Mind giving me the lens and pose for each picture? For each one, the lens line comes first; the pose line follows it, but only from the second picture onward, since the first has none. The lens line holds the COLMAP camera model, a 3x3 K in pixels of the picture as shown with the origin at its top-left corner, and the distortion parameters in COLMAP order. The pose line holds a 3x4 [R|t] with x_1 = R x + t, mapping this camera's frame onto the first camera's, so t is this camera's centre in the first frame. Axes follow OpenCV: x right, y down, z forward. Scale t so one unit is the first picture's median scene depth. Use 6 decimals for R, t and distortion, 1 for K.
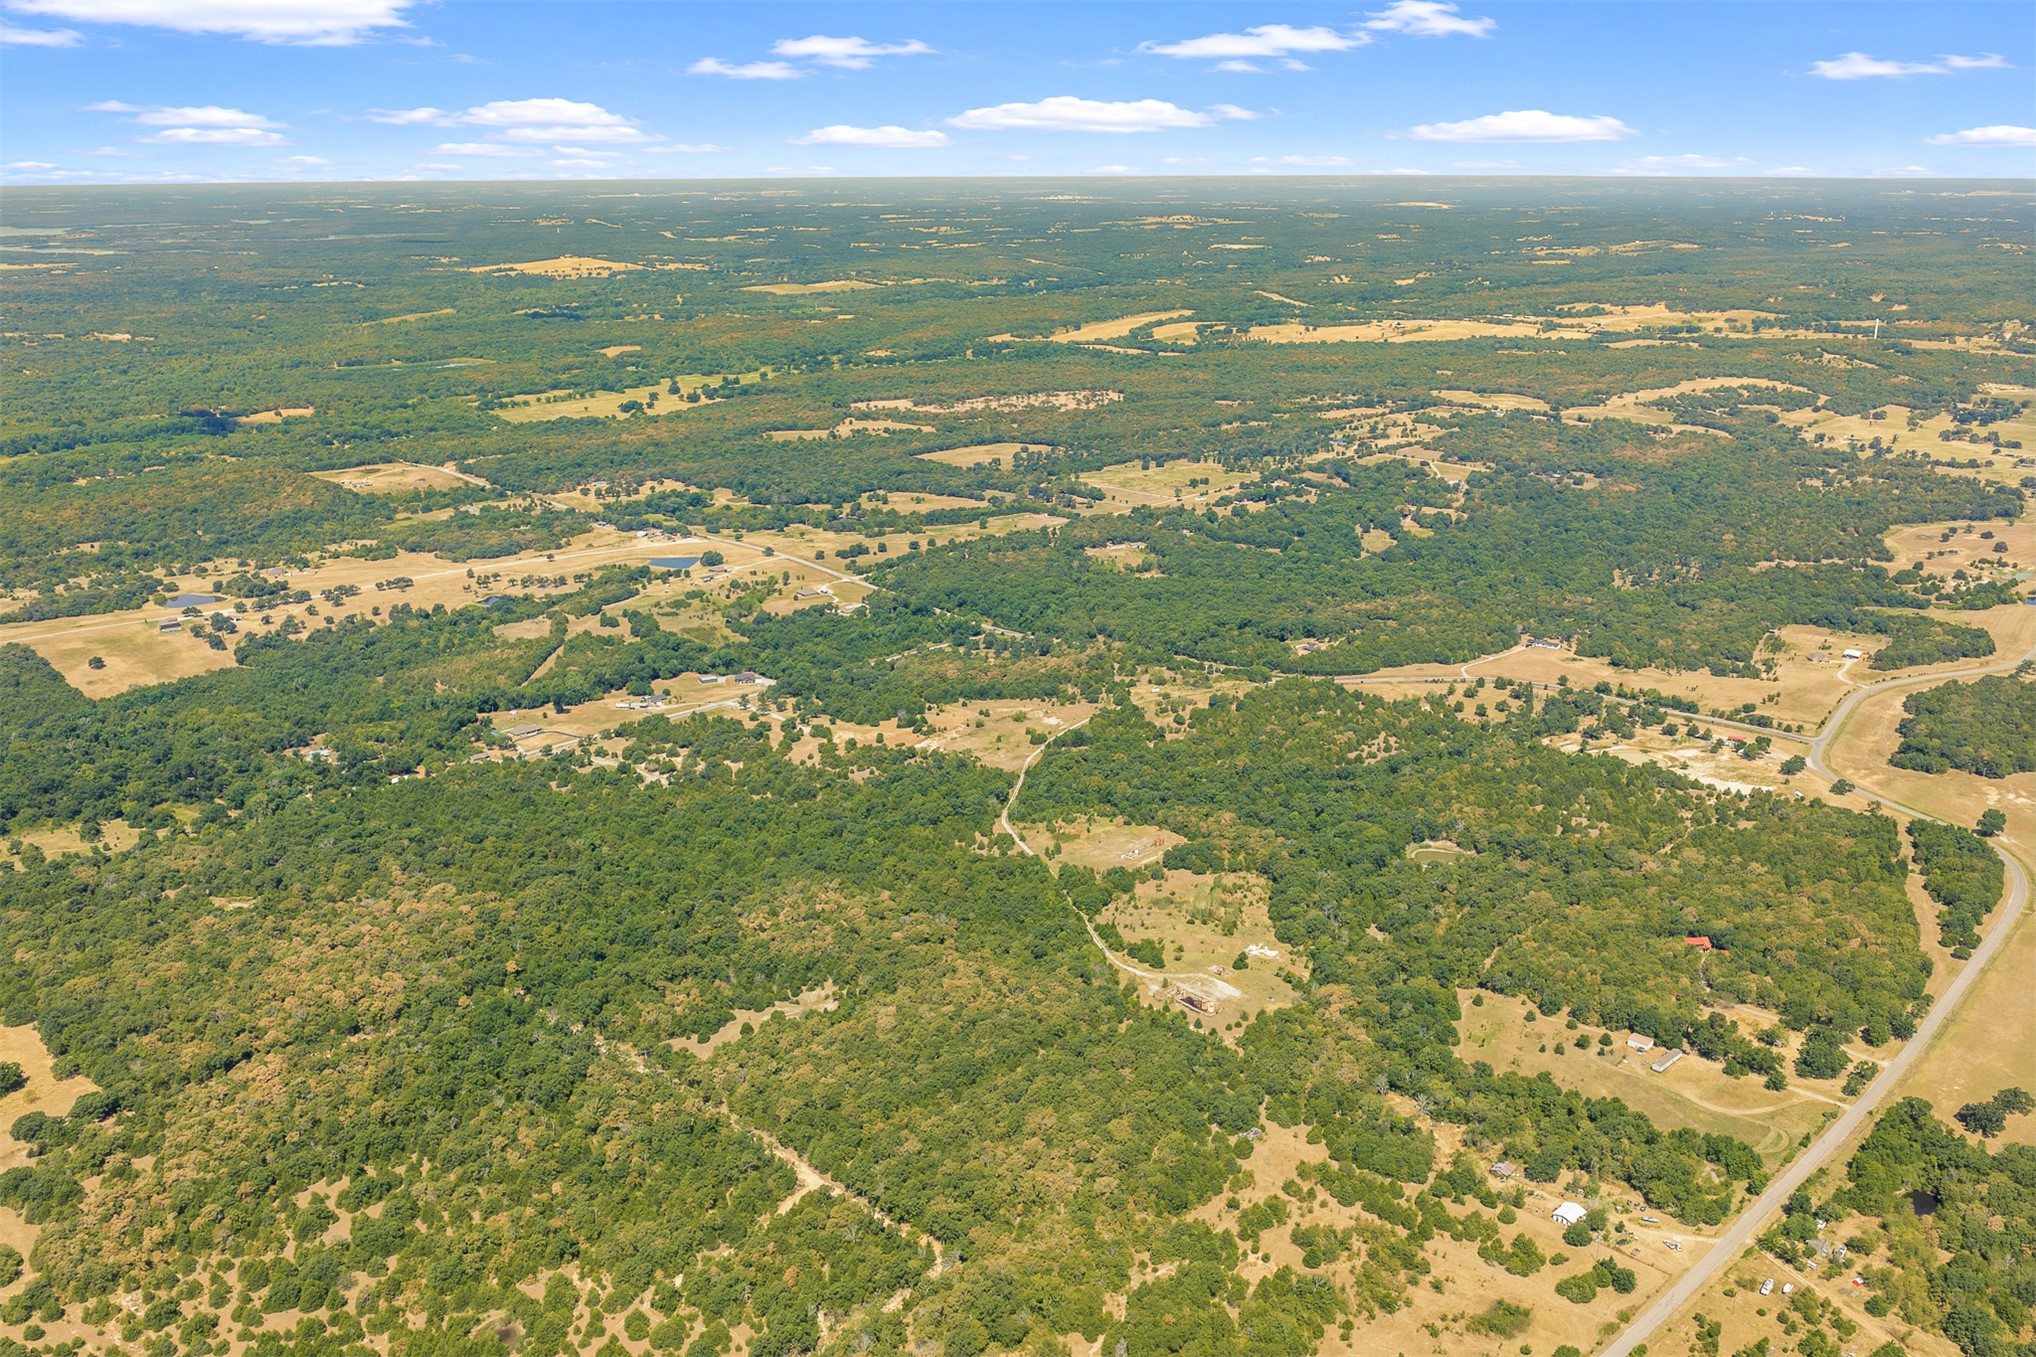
lens RADIAL K [[1680.6, 0, 1044.1], [0, 1680.6, 680.9], [0, 0, 1]] dist [0.003660, -0.009951]
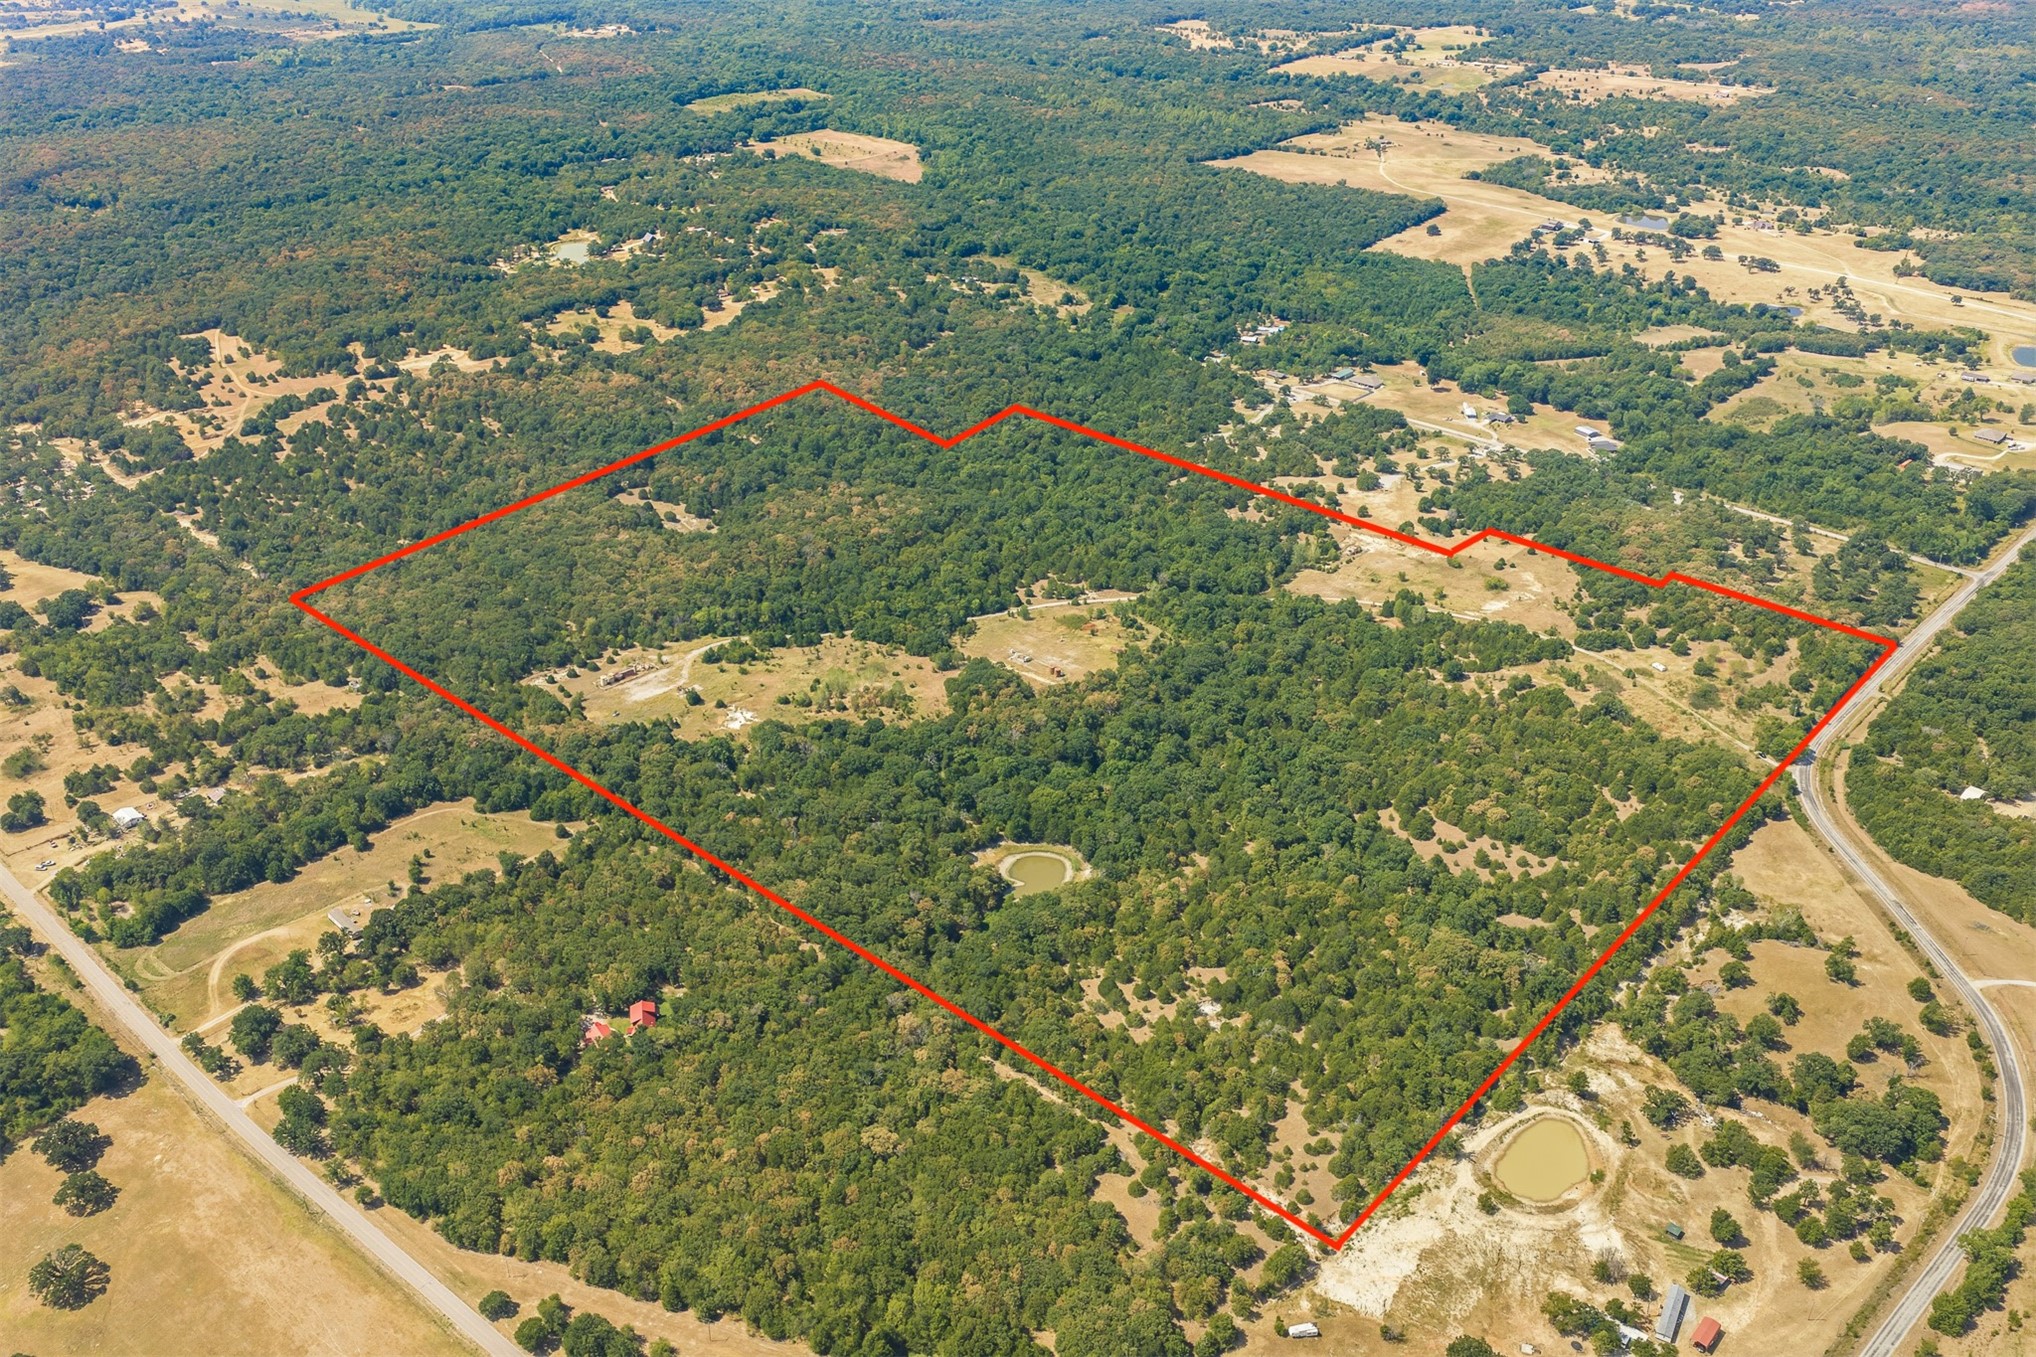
lens RADIAL K [[1688.2, 0, 1018.0], [0, 1688.2, 678.5], [0, 0, 1]] dist [0.005485, -0.012437]
pose [[0.030294, 0.482496, -0.875374, 0.809395], [-0.287944, 0.842863, 0.454611, -0.275165], [0.957168, 0.238287, 0.164466, 0.877782]]
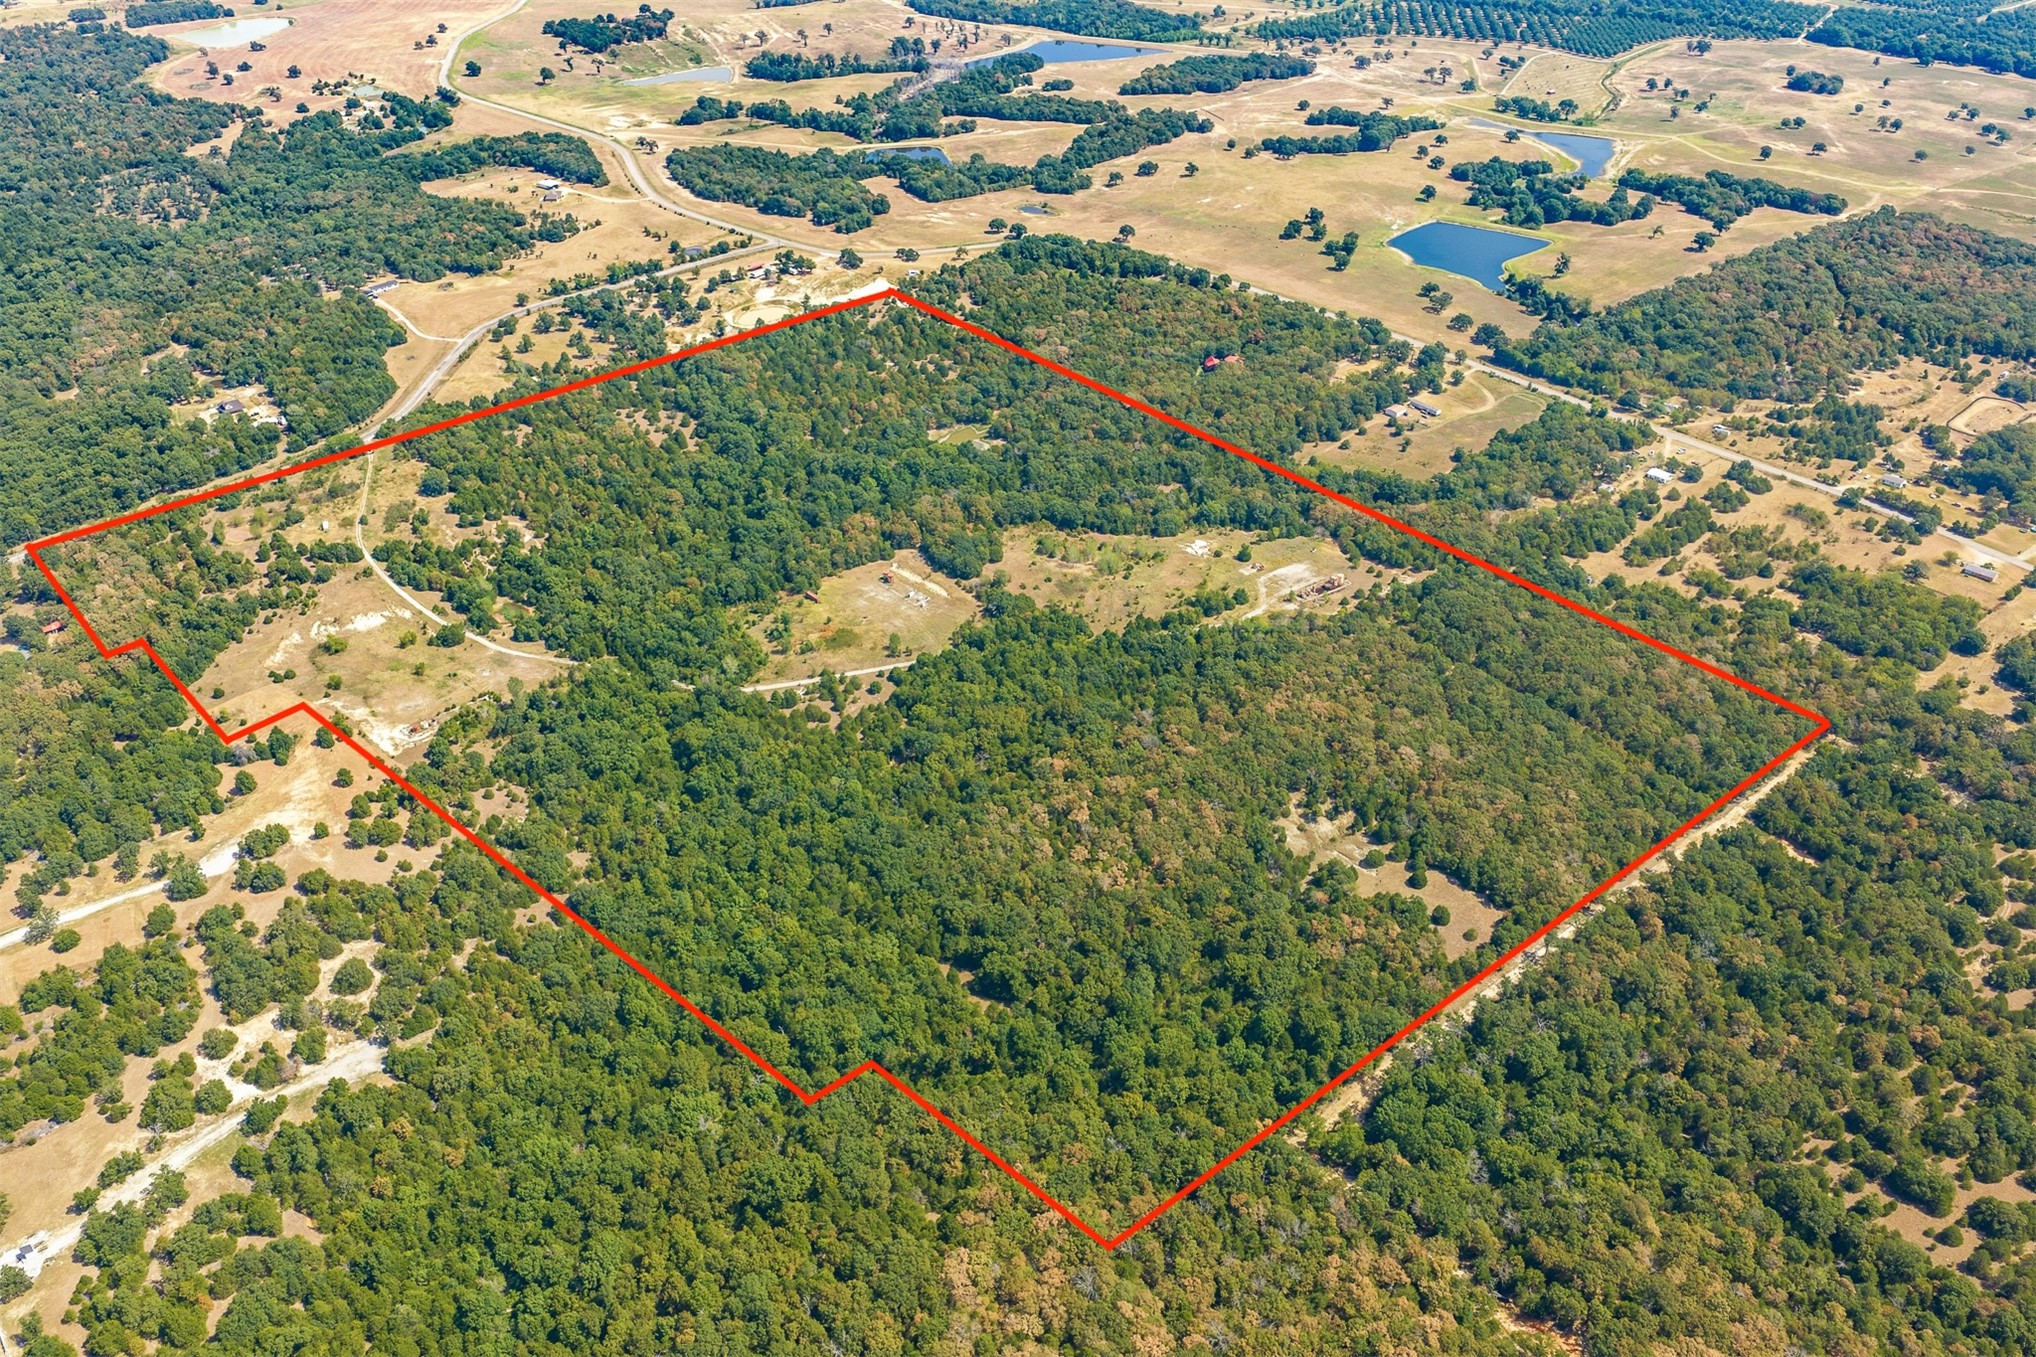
lens RADIAL K [[1688.2, 0, 1018.0], [0, 1688.2, 678.5], [0, 0, 1]] dist [0.005485, -0.012437]
pose [[0.099275, -0.536332, 0.838148, -0.650766], [0.294453, 0.820420, 0.490111, -0.250840], [-0.950496, 0.198139, 0.239372, 0.781315]]
